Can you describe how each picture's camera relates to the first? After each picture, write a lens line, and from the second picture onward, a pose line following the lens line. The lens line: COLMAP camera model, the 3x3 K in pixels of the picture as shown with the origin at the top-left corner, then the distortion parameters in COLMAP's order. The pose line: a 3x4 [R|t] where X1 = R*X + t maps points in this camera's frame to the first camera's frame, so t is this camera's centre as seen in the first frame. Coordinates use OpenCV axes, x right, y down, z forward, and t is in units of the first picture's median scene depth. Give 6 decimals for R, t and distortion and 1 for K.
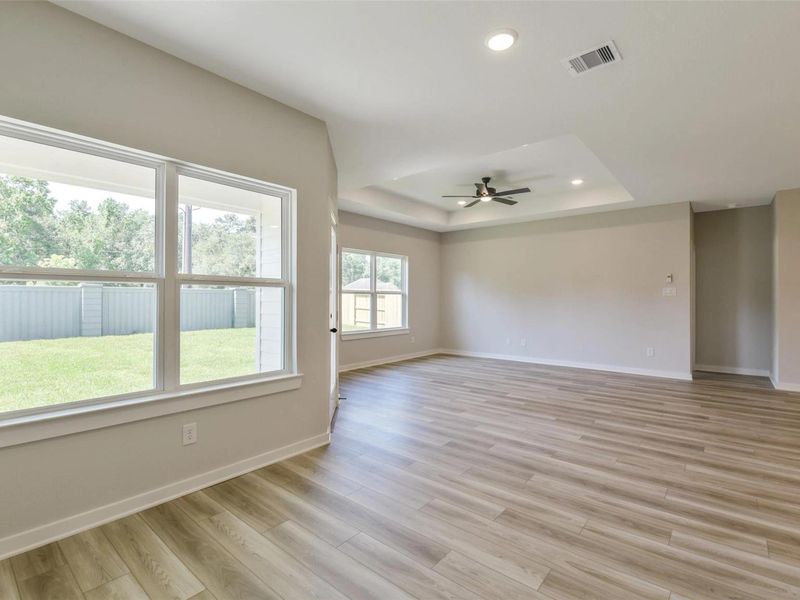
lens RADIAL K [[393.7, 0, 395.1], [0, 393.7, 292.3], [0, 0, 1]] dist [-0.007766, -0.004333]
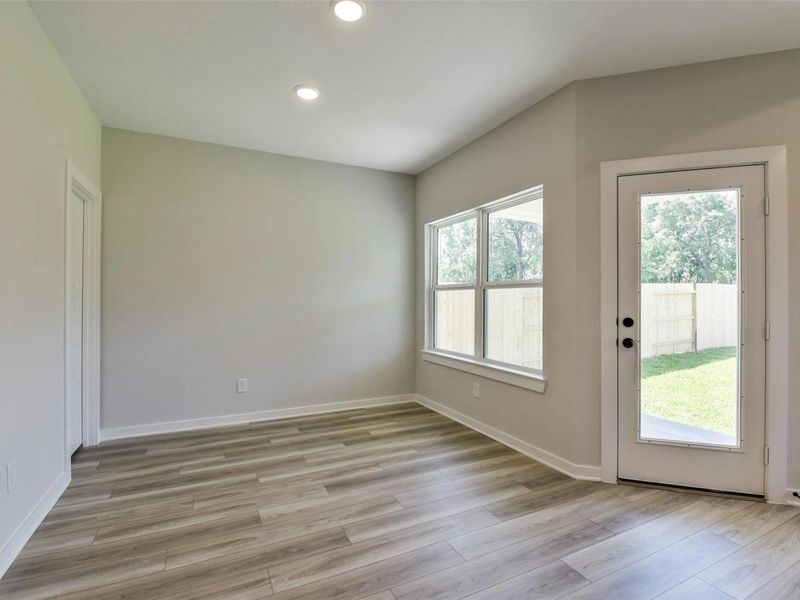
lens RADIAL K [[393.7, 0, 402.9], [0, 393.7, 299.7], [0, 0, 1]] dist [-0.007766, -0.004333]
pose [[-0.396699, -0.005179, -0.917934, 0.434802], [0.014291, 0.999828, -0.011817, 0.014767], [0.917838, -0.017806, -0.396556, 0.615361]]
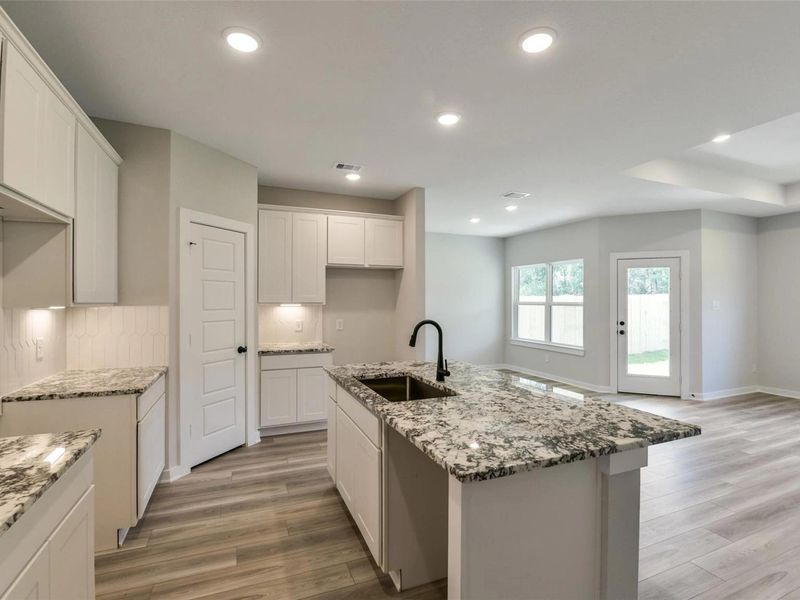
lens RADIAL K [[393.7, 0, 398.8], [0, 393.7, 297.4], [0, 0, 1]] dist [-0.007766, -0.004333]
pose [[-0.459654, -0.010286, -0.888038, 1.139976], [0.011636, 0.999777, -0.017604, -0.019434], [0.888022, -0.018425, -0.459432, 0.628066]]
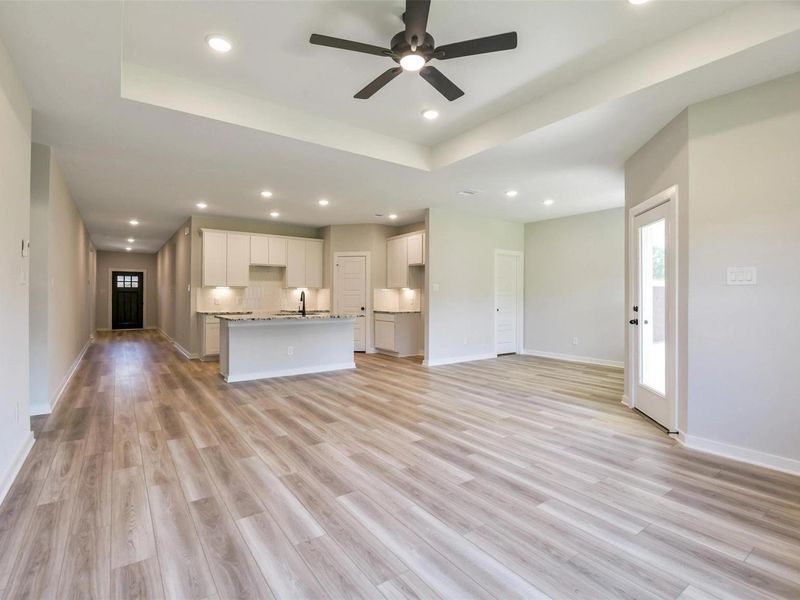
lens RADIAL K [[393.7, 0, 399.0], [0, 393.7, 295.3], [0, 0, 1]] dist [-0.007766, -0.004333]
pose [[-0.969072, -0.003407, 0.246755, 0.146215], [-0.008440, 0.999777, -0.019342, 0.032923], [-0.246634, -0.020826, -0.968885, 1.516060]]
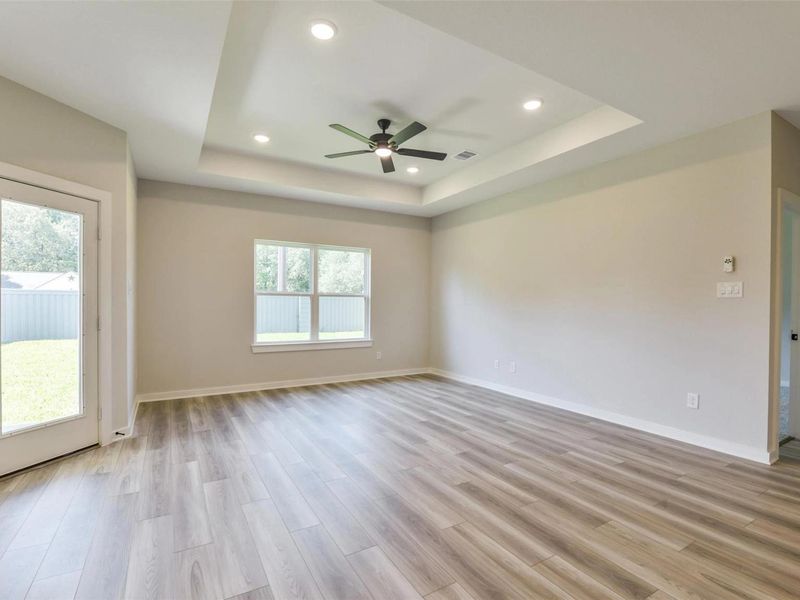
lens RADIAL K [[393.7, 0, 404.4], [0, 393.7, 301.5], [0, 0, 1]] dist [-0.007766, -0.004333]
pose [[0.947766, 0.002376, -0.318957, 0.509663], [0.000055, 0.999971, 0.007612, 0.012201], [0.318966, -0.007232, 0.947739, 0.400635]]
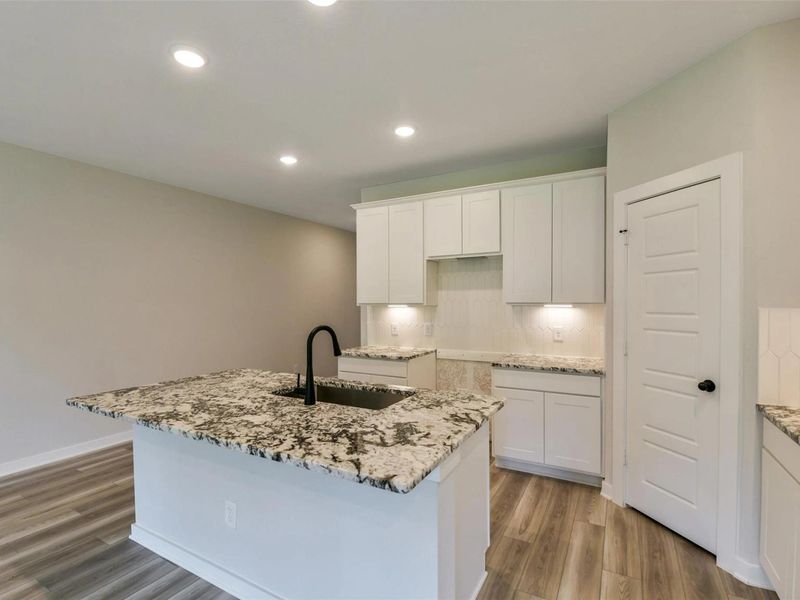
lens RADIAL K [[393.7, 0, 393.8], [0, 393.7, 305.5], [0, 0, 1]] dist [-0.007766, -0.004333]
pose [[-0.188055, -0.008373, 0.982123, 0.338215], [-0.010021, 0.999928, 0.006606, -0.022494], [-0.982107, -0.008600, -0.188125, 0.450323]]
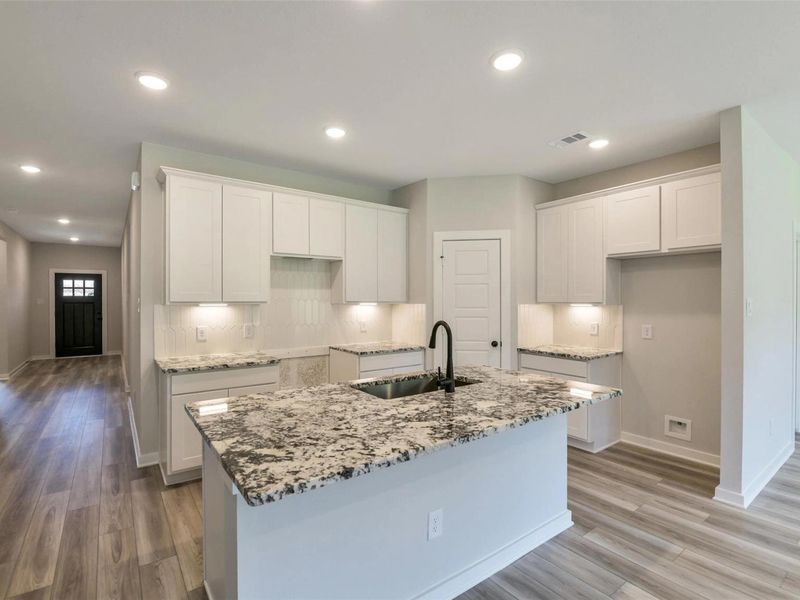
lens RADIAL K [[393.7, 0, 395.6], [0, 393.7, 301.2], [0, 0, 1]] dist [-0.007766, -0.004333]
pose [[-0.970933, -0.002607, 0.239338, 0.663280], [-0.005968, 0.999893, -0.013322, -0.015540], [-0.239278, -0.014363, -0.970845, 0.859959]]
